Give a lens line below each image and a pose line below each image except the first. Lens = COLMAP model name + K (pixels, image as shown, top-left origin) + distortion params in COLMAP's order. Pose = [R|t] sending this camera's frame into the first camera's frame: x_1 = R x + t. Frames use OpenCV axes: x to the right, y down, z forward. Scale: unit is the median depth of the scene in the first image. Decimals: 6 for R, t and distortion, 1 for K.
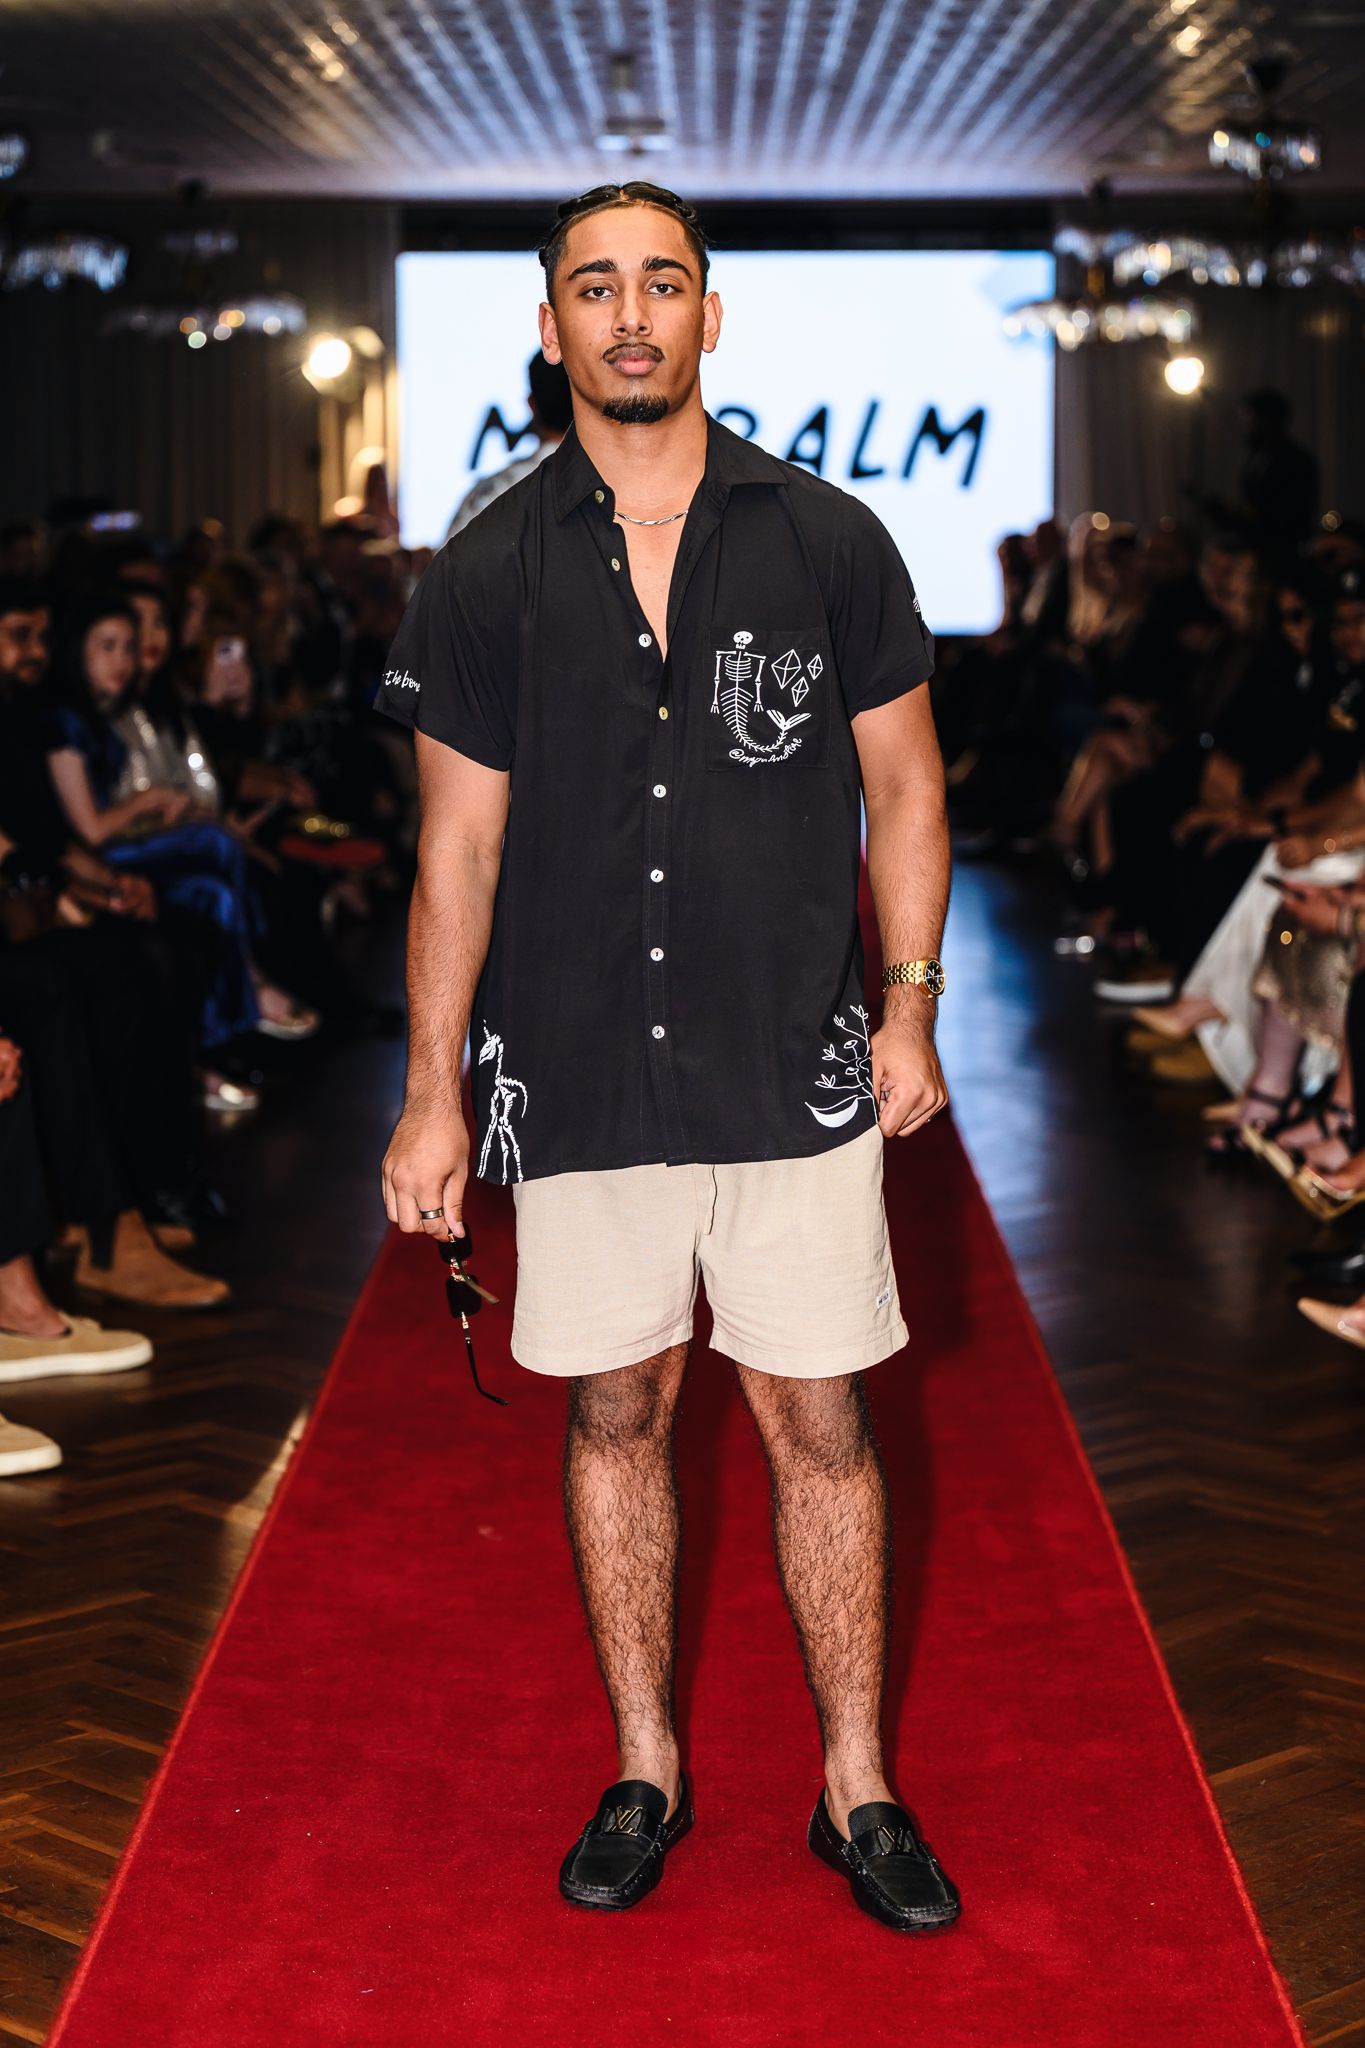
lens RADIAL K [[4593.1, 0, 564.6], [0, 4593.1, 1023.1], [0, 0, 1]] dist [0.007734, -0.287914]
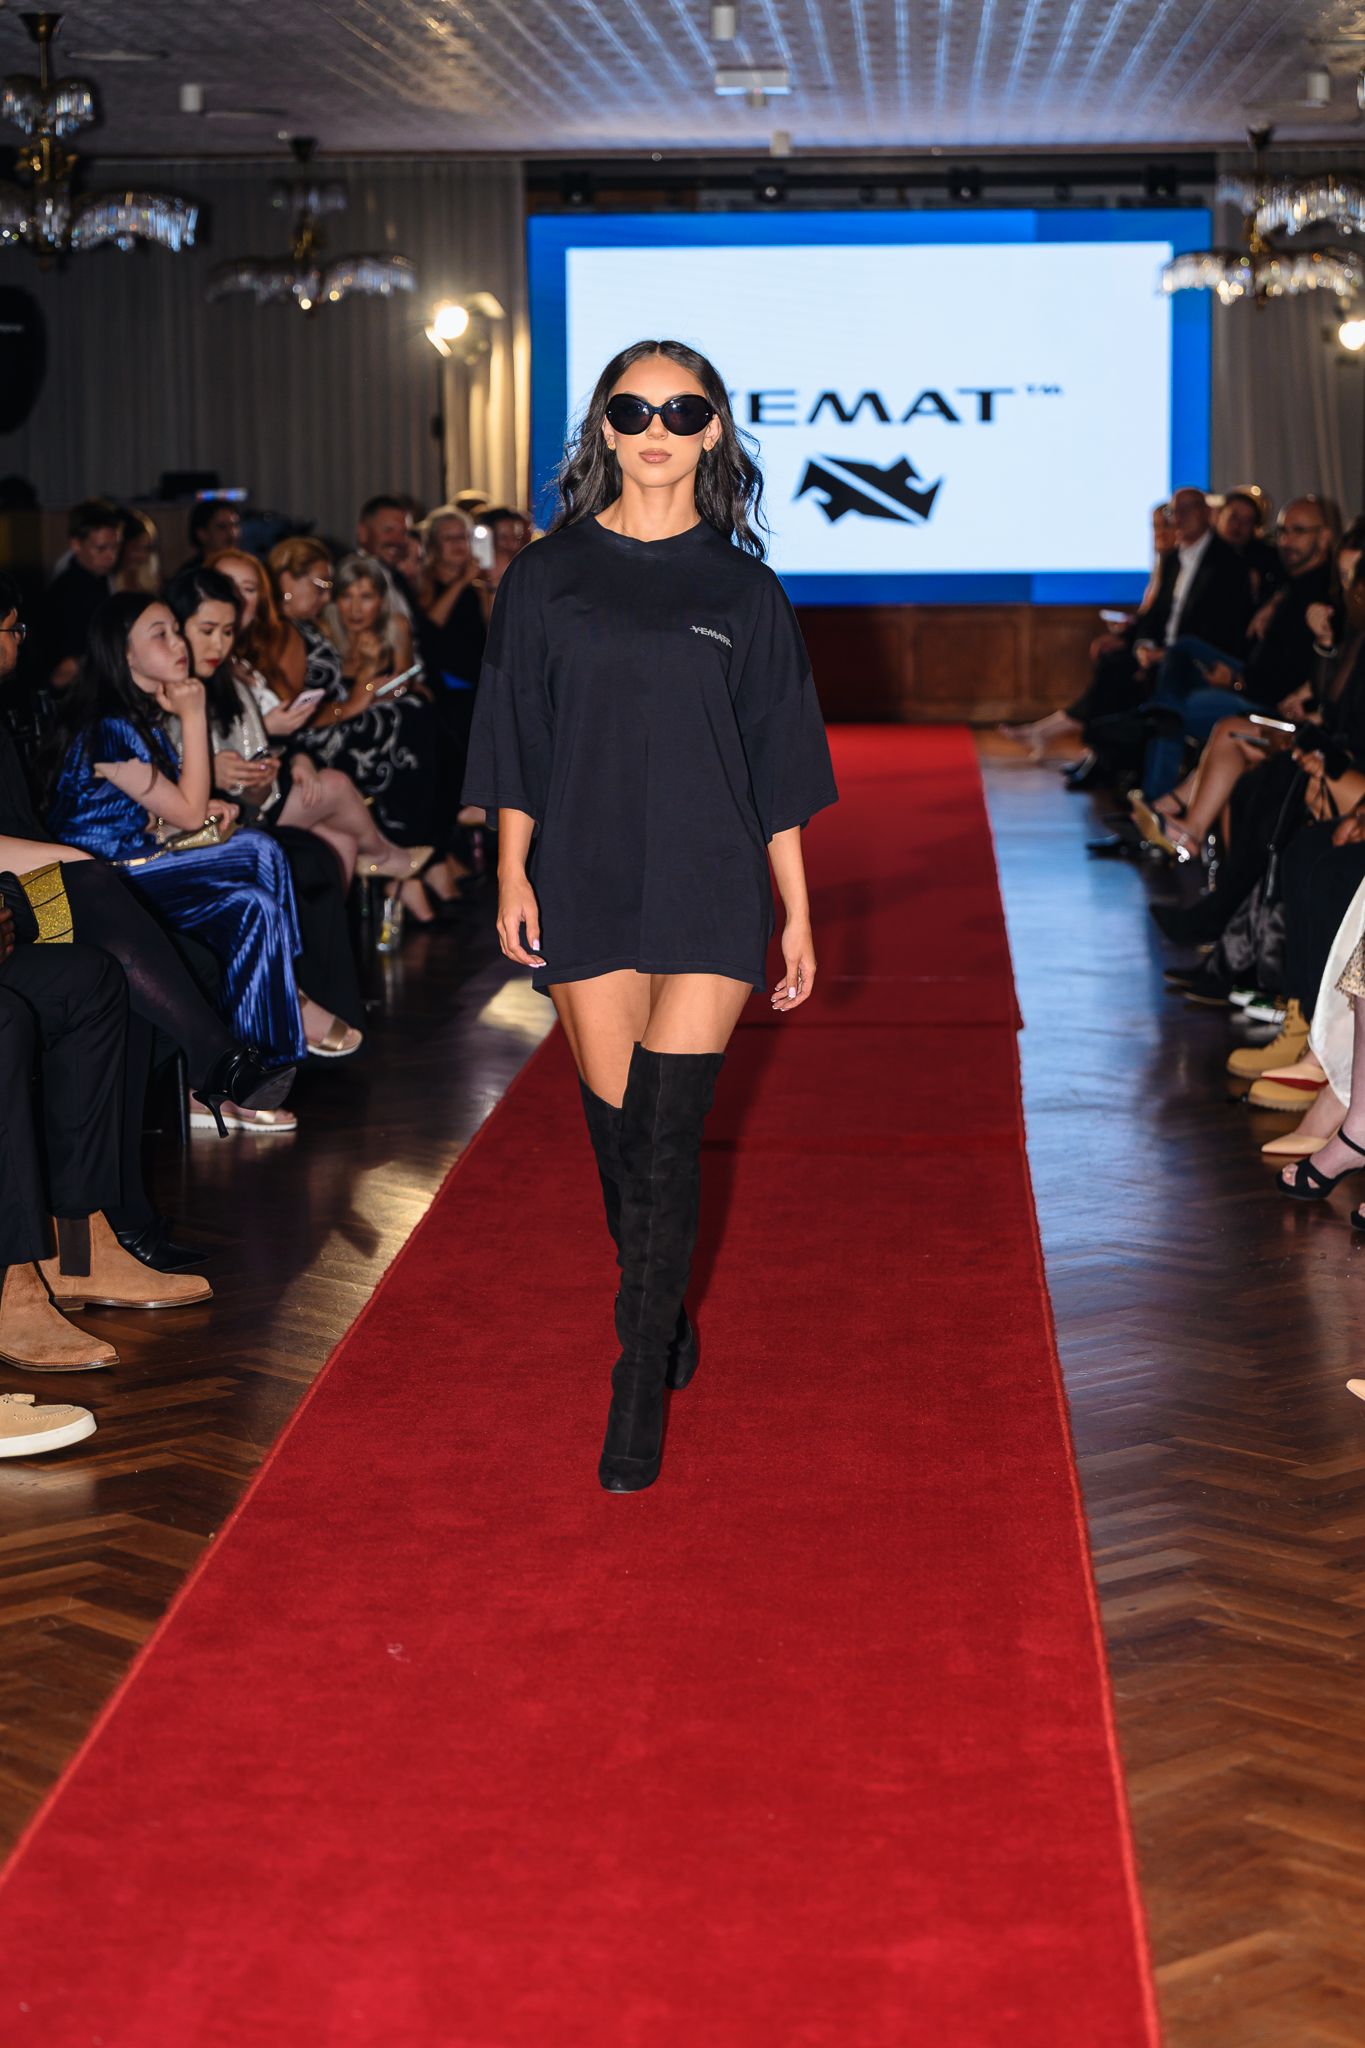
lens RADIAL K [[4532.2, 0, 682.5], [0, 4532.2, 1024.0], [0, 0, 1]] dist [0.014931, -0.272227]
pose [[0.998987, 0.000188, -0.044991, 0.077947], [0.000334, 0.999933, 0.011592, -0.020833], [0.044991, -0.011595, 0.998920, 0.127034]]
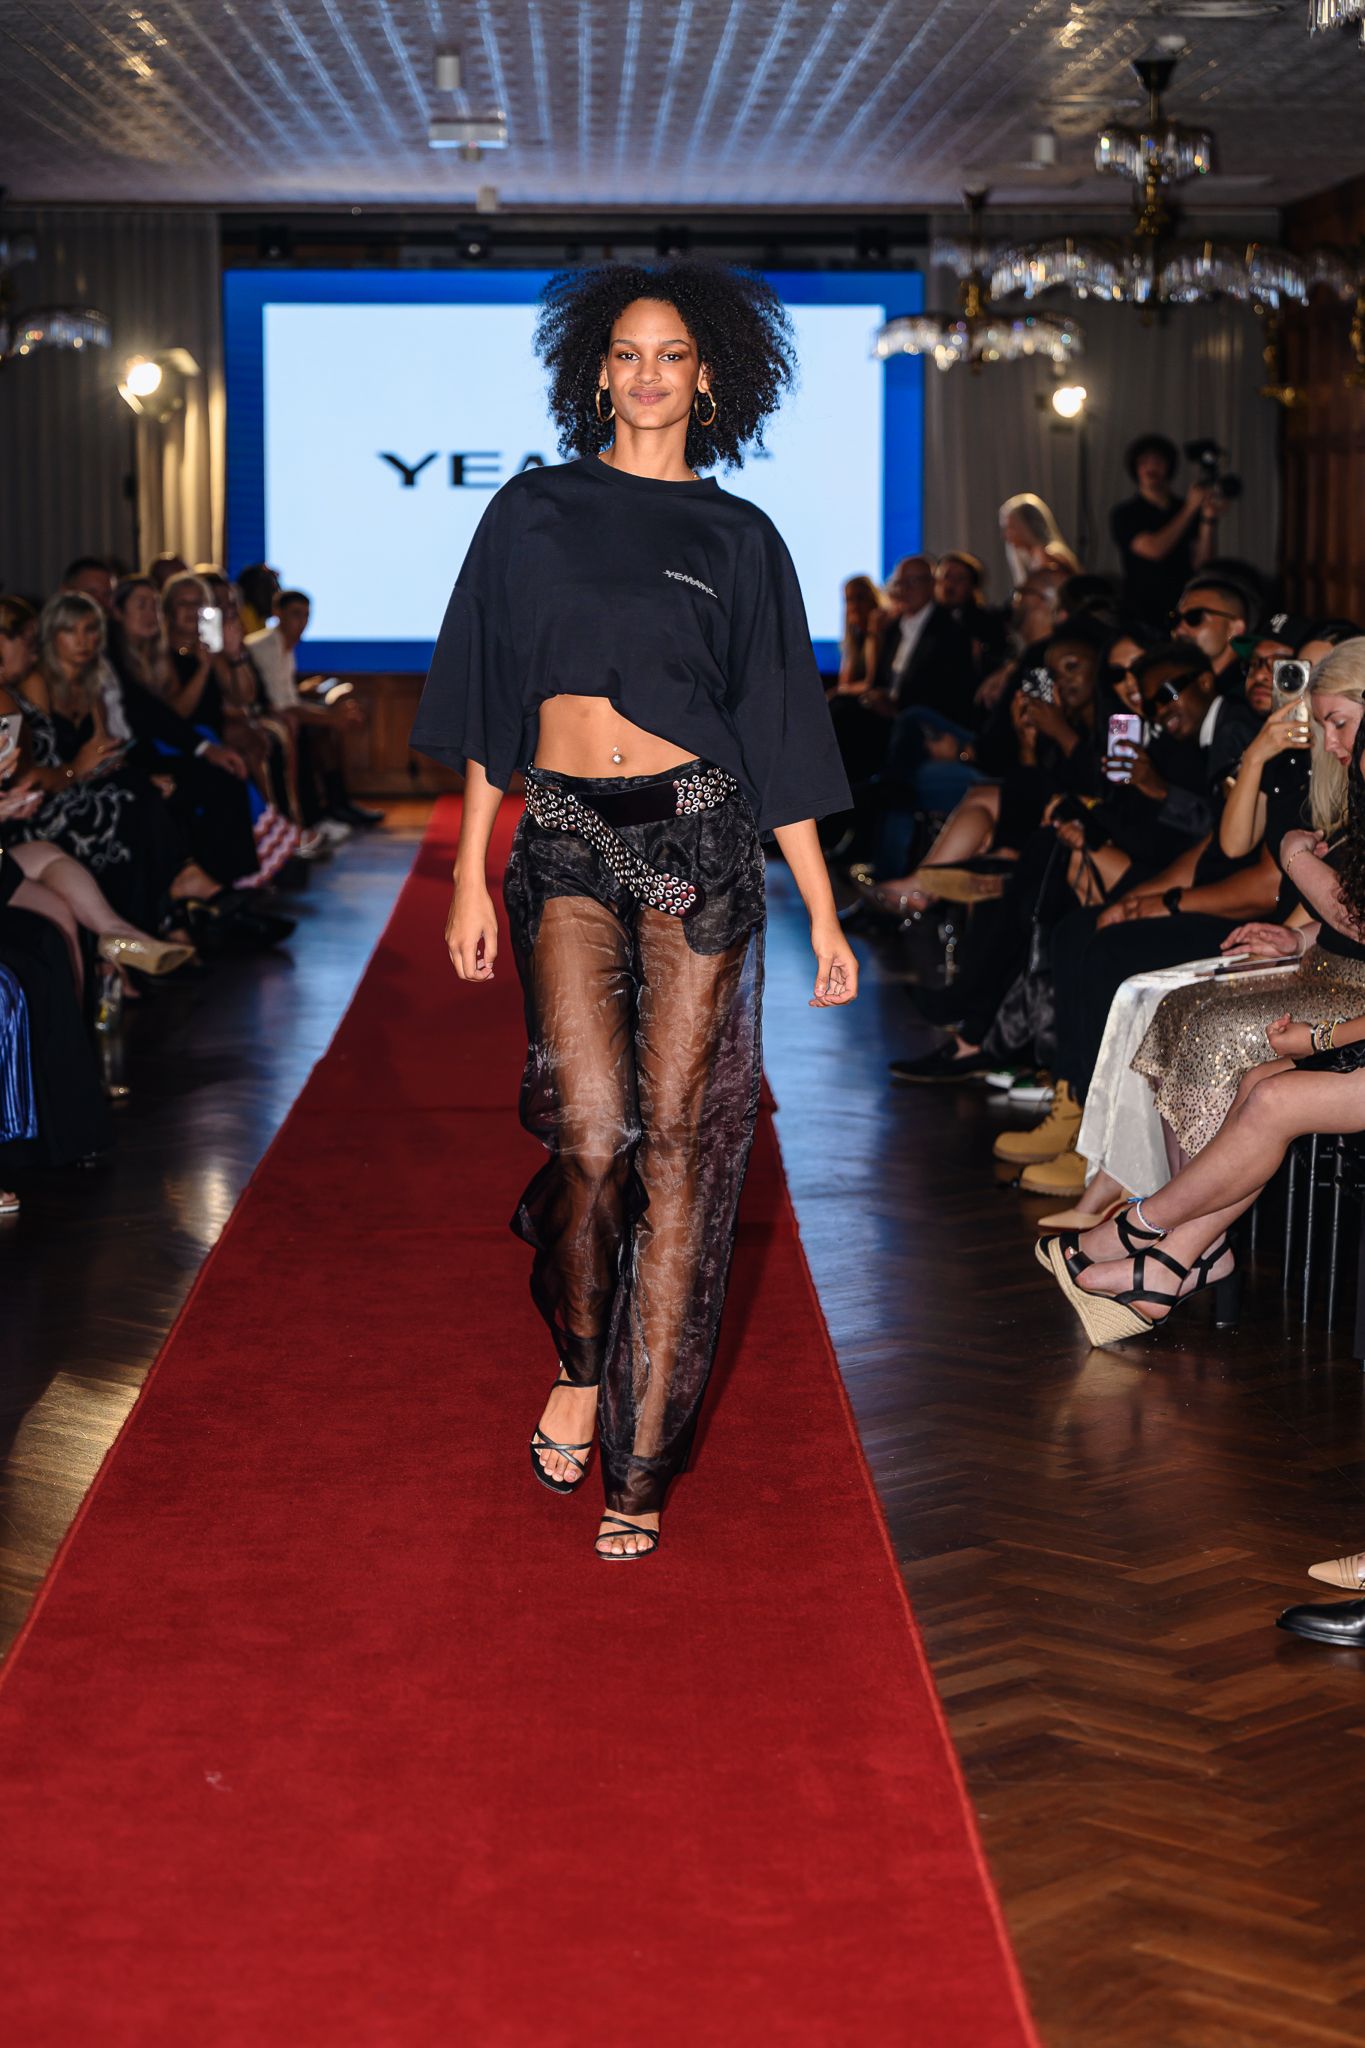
lens RADIAL K [[4584.1, 0, 635.2], [0, 4584.1, 1023.1], [0, 0, 1]] dist [0.010009, -0.311539]
pose [[0.999406, -0.000501, 0.034466, 0.030985], [0.000638, 0.999992, -0.003966, -0.024058], [-0.034464, 0.003985, 0.999398, 0.159851]]
